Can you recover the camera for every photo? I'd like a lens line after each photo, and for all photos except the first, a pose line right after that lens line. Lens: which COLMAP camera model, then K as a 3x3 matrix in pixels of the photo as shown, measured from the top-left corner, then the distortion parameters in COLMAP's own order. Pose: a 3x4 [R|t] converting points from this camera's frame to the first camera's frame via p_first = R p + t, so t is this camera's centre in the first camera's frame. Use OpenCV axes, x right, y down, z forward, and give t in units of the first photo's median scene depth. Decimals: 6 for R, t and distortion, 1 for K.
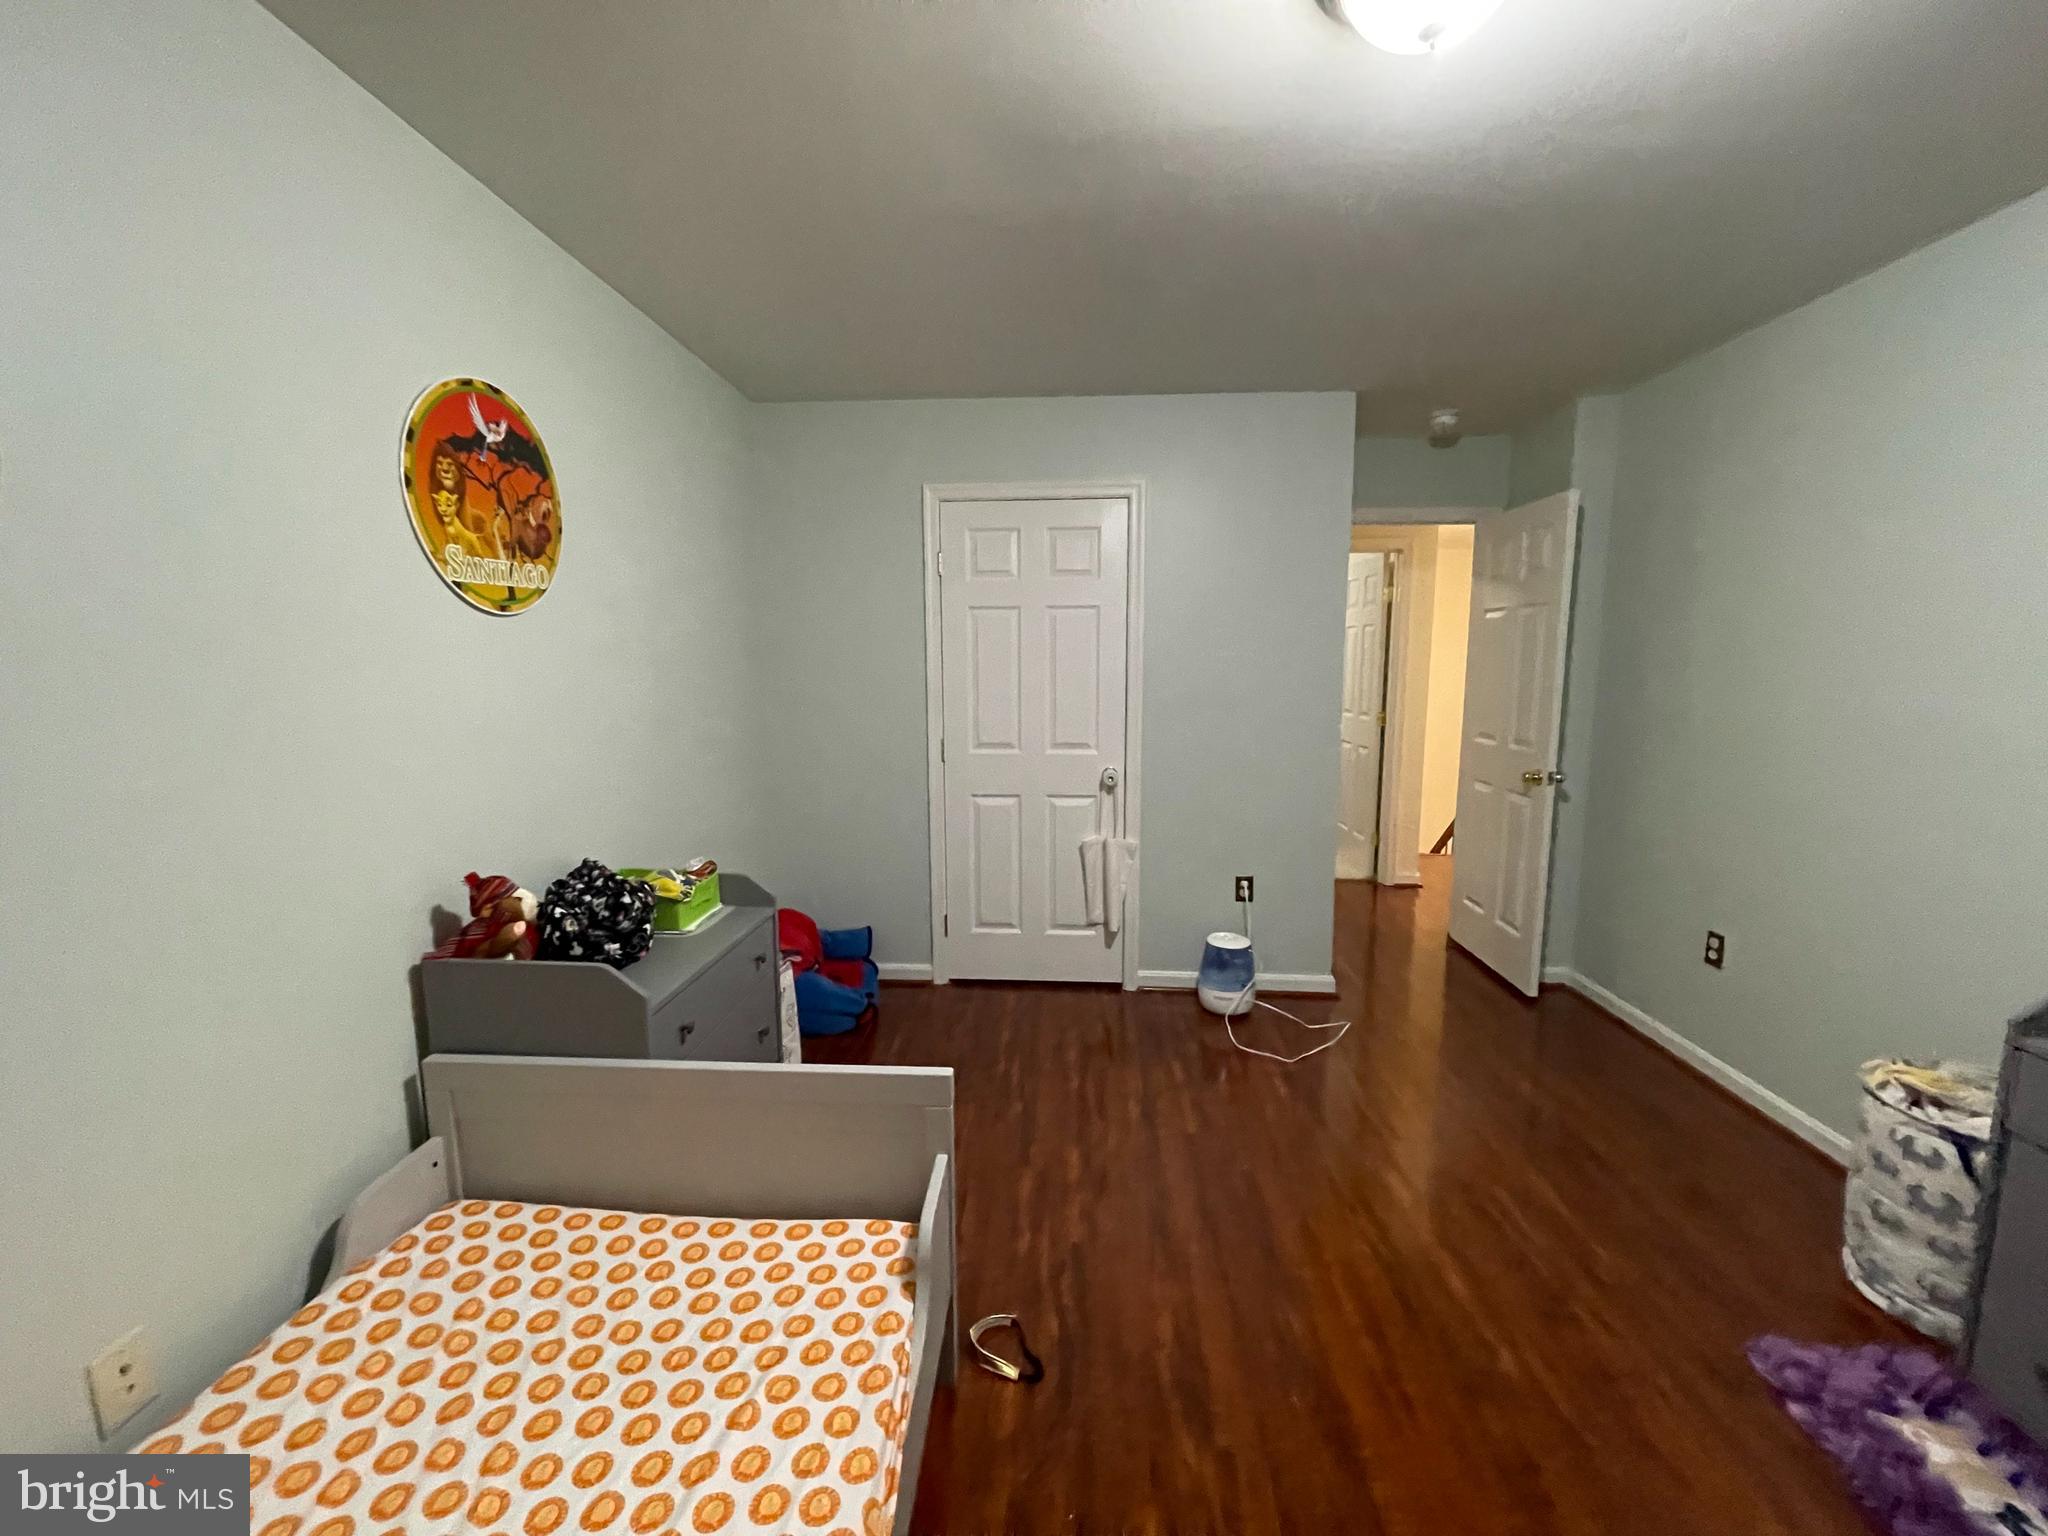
lens RADIAL K [[817.7, 0, 1025.5], [0, 817.7, 766.4], [0, 0, 1]] dist [0.001806, 0.000628]
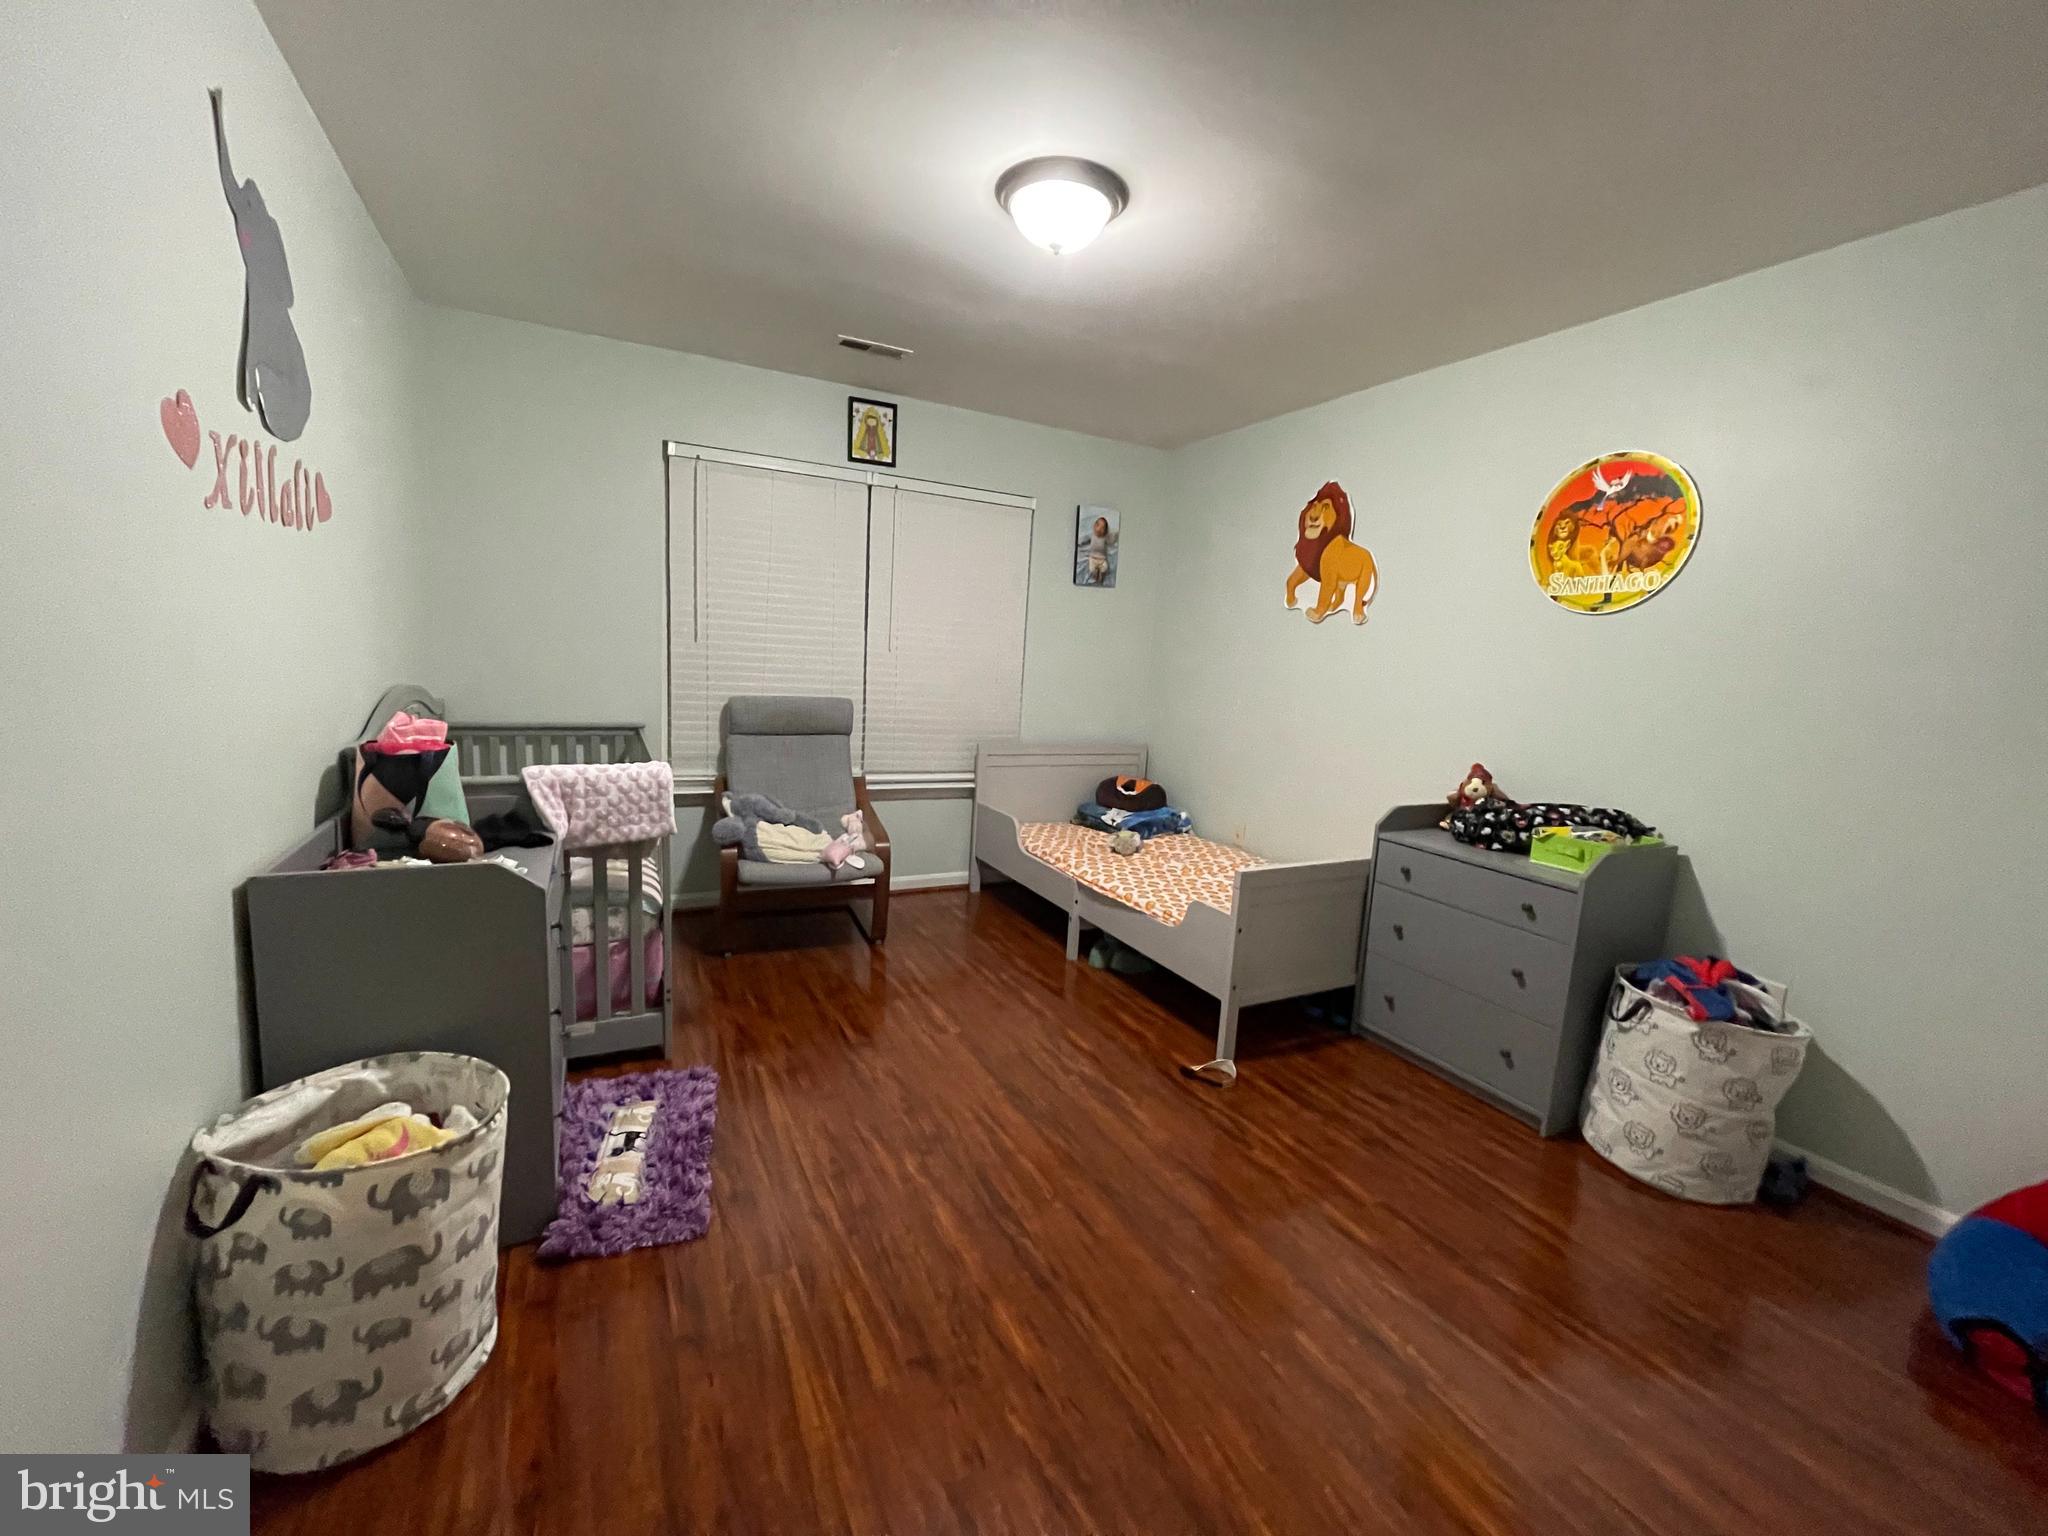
lens RADIAL K [[817.7, 0, 1025.5], [0, 817.7, 766.4], [0, 0, 1]] dist [0.001806, 0.000628]
pose [[-0.852901, 0.029058, -0.521263, 0.970414], [-0.121655, 0.959902, 0.252564, -0.171843], [0.507700, 0.278826, -0.815167, 1.755042]]
